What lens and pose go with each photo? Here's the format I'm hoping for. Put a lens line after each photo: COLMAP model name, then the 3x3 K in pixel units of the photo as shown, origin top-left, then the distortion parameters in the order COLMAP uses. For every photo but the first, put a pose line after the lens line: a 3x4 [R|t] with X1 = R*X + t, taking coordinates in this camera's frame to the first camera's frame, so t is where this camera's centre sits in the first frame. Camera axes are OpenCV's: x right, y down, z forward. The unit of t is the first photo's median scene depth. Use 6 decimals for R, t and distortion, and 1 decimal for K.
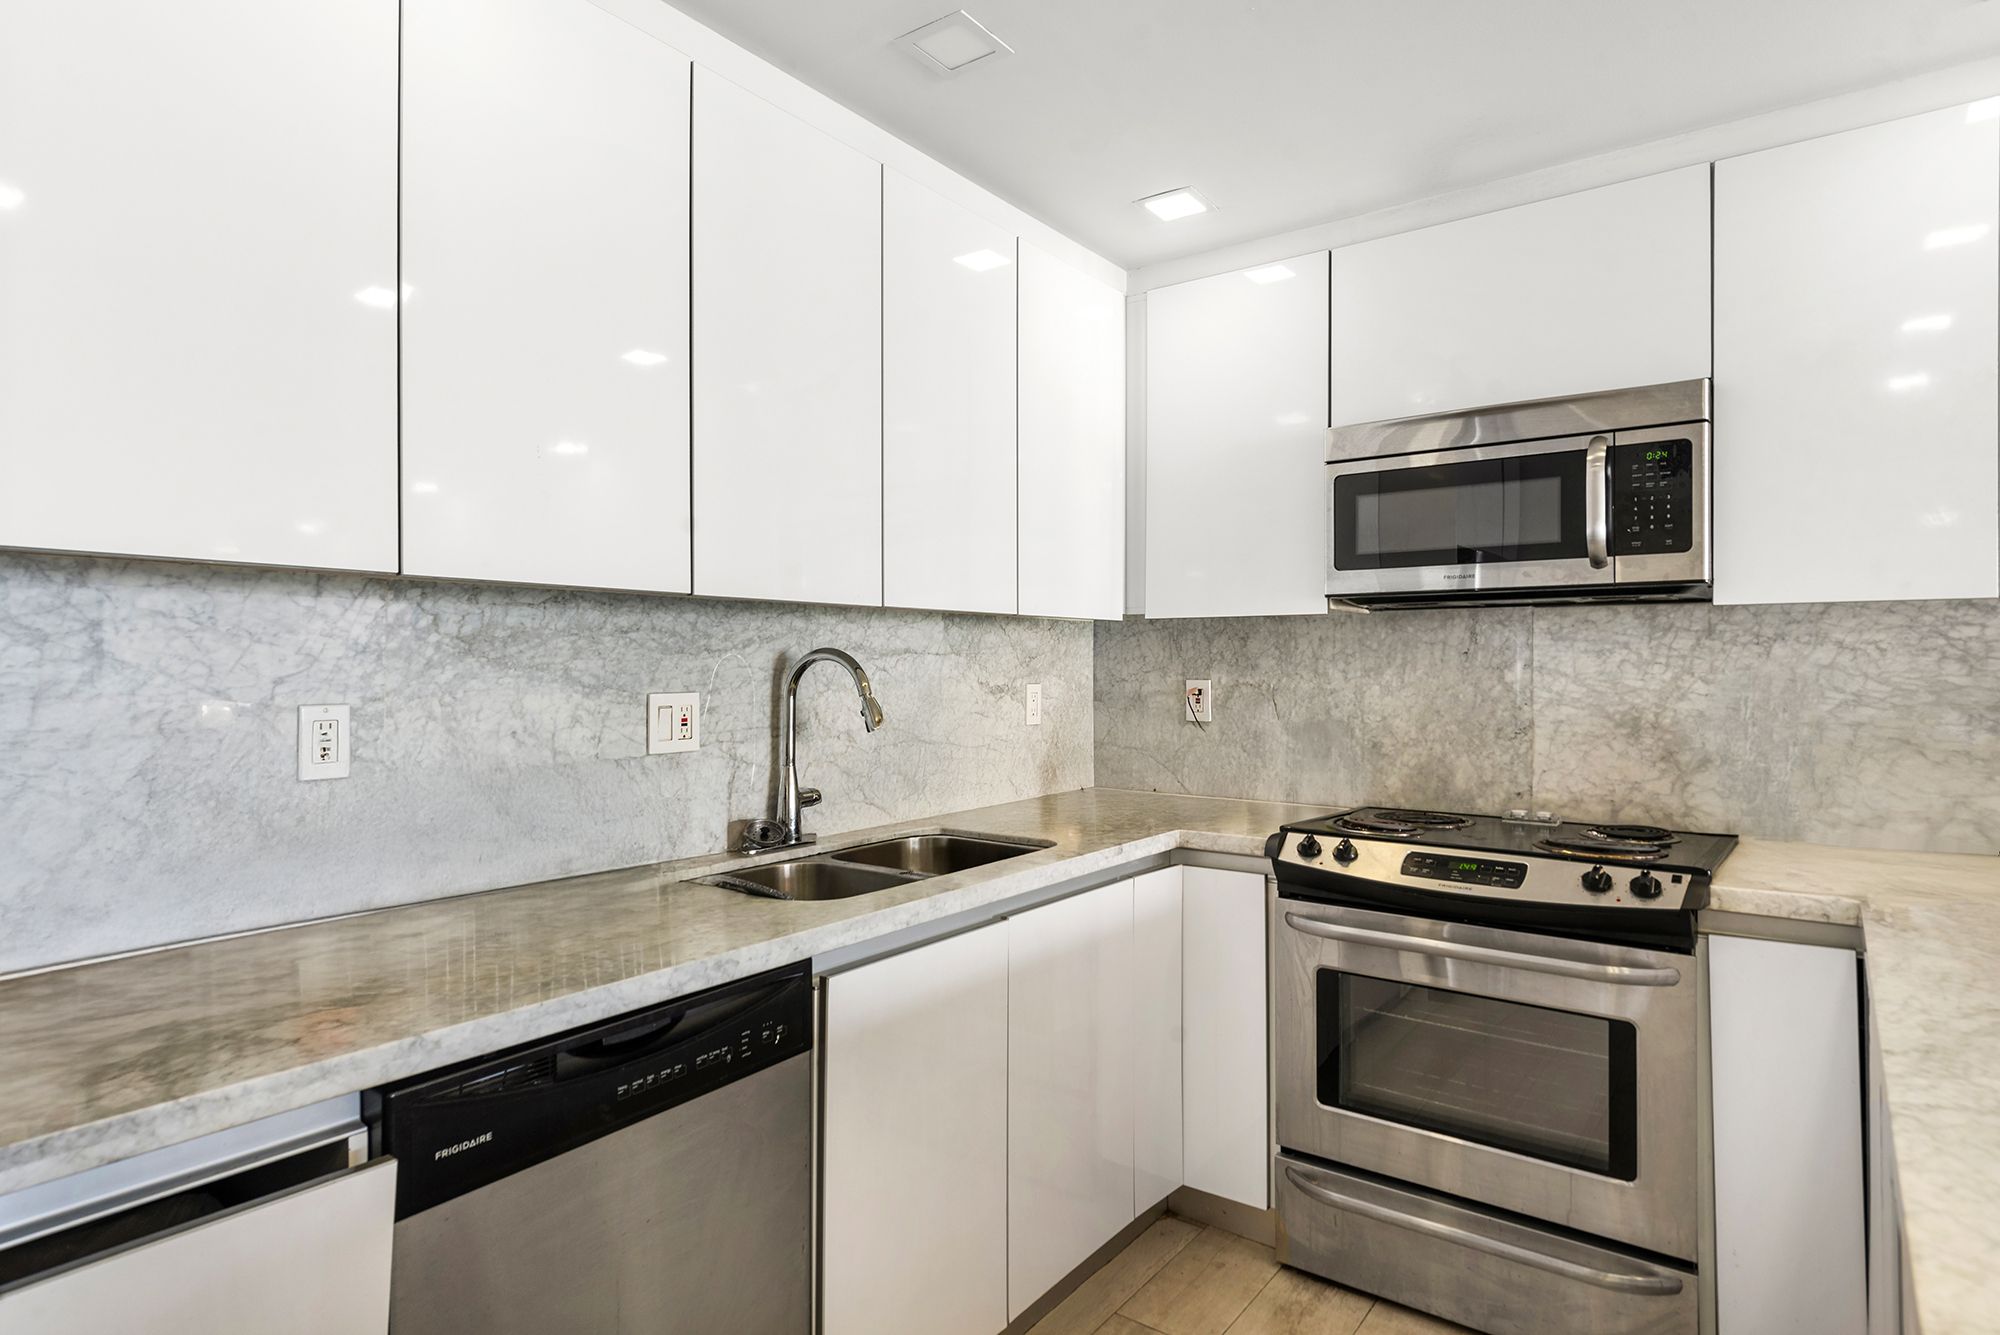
lens RADIAL K [[1096.0, 0, 1005.3], [0, 1096.0, 664.1], [0, 0, 1]] dist [-0.002600, -0.000597]
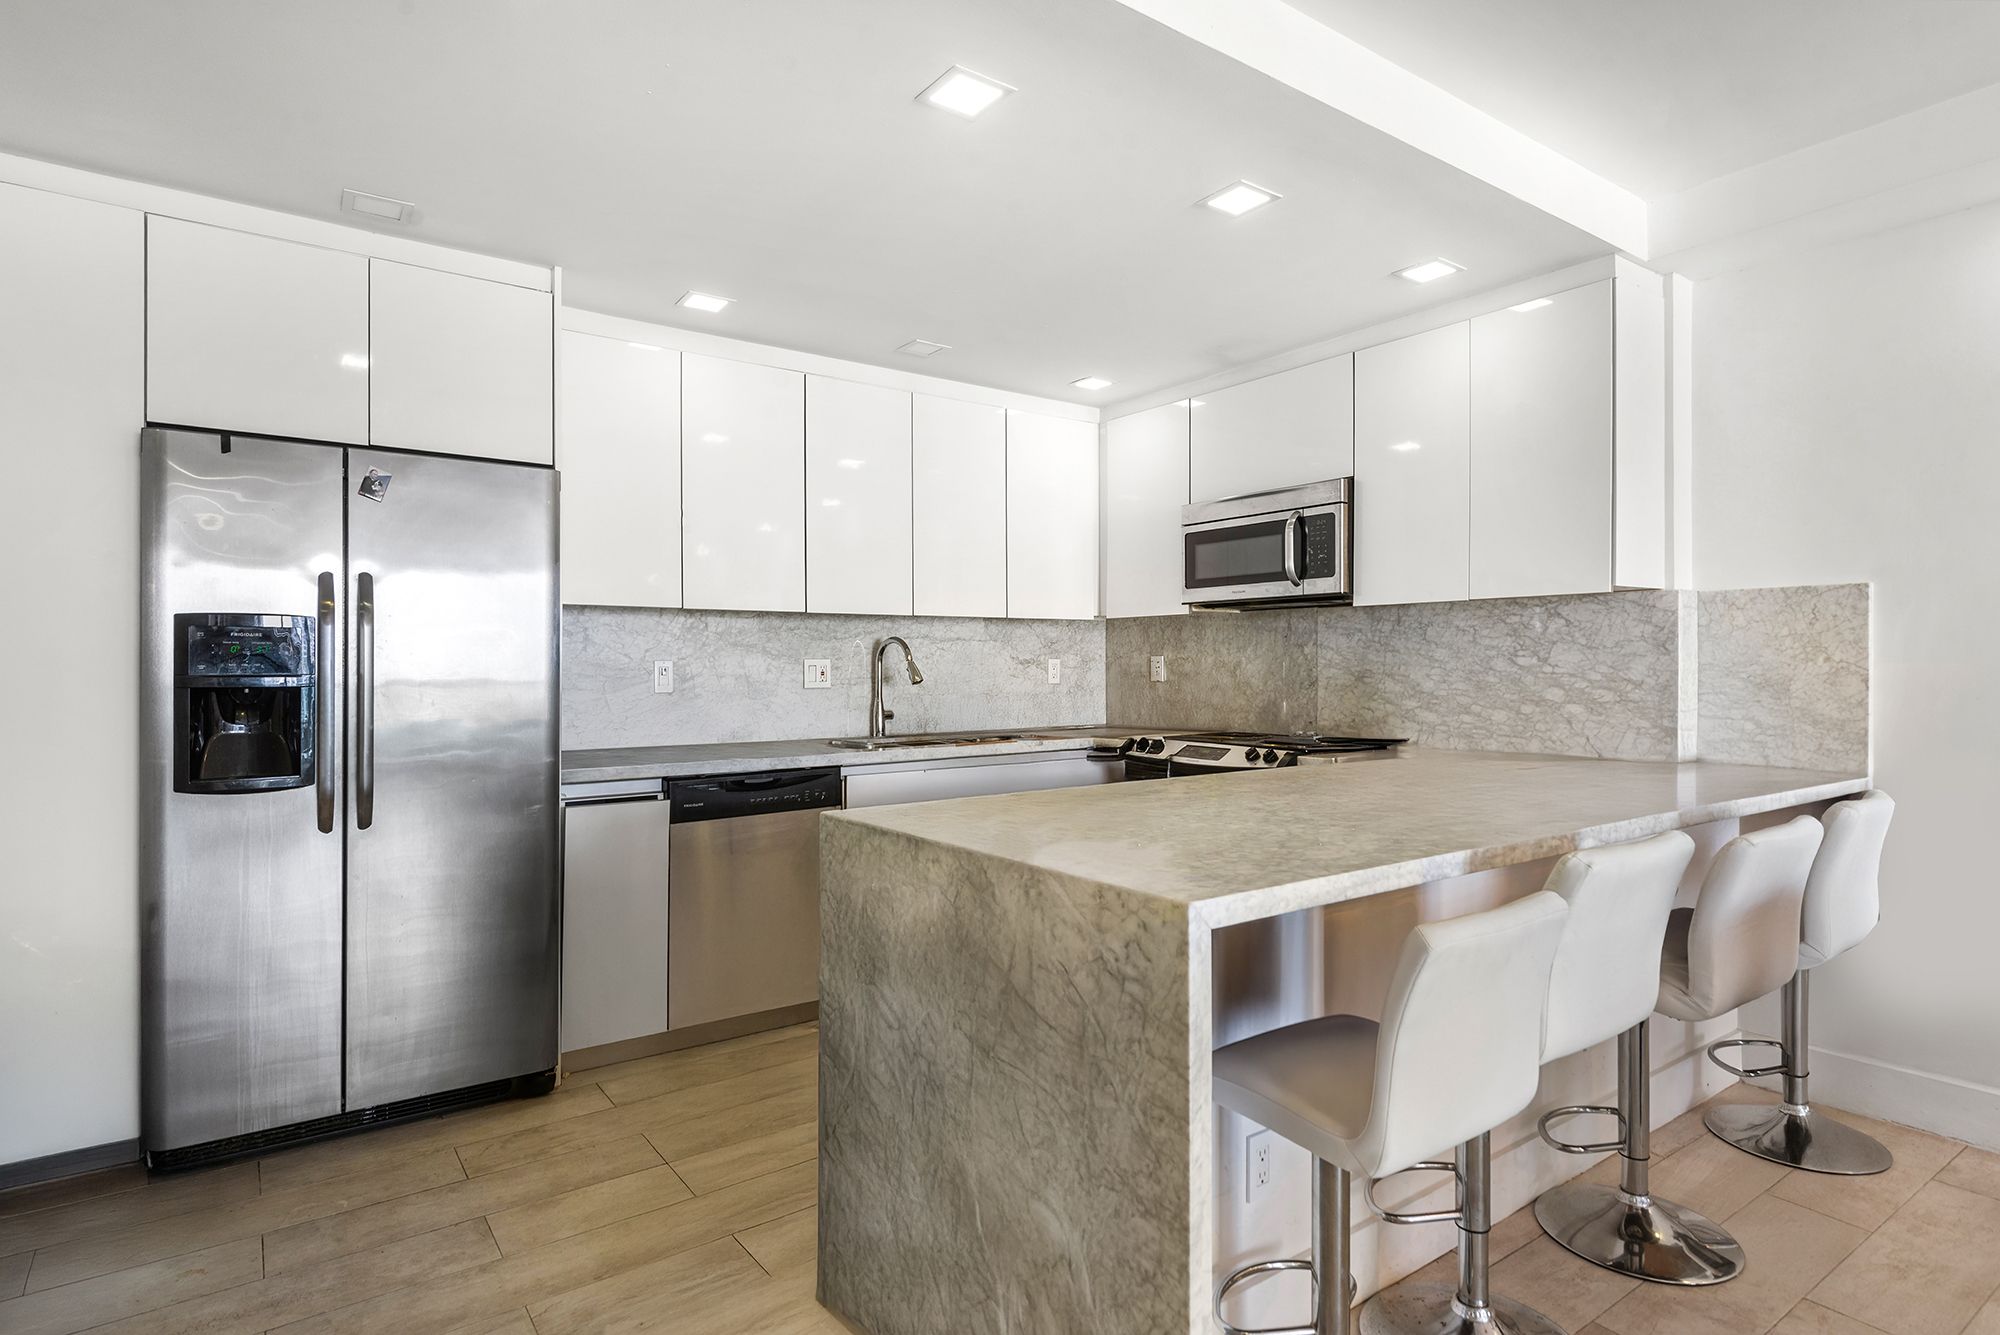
lens RADIAL K [[1069.1, 0, 998.2], [0, 1069.1, 665.8], [0, 0, 1]] dist [0.001117, 0.000048]
pose [[0.950268, -0.003041, -0.311418, 0.601900], [0.003685, 0.999992, 0.001478, 0.034660], [0.311411, -0.002552, 0.950272, -0.750603]]
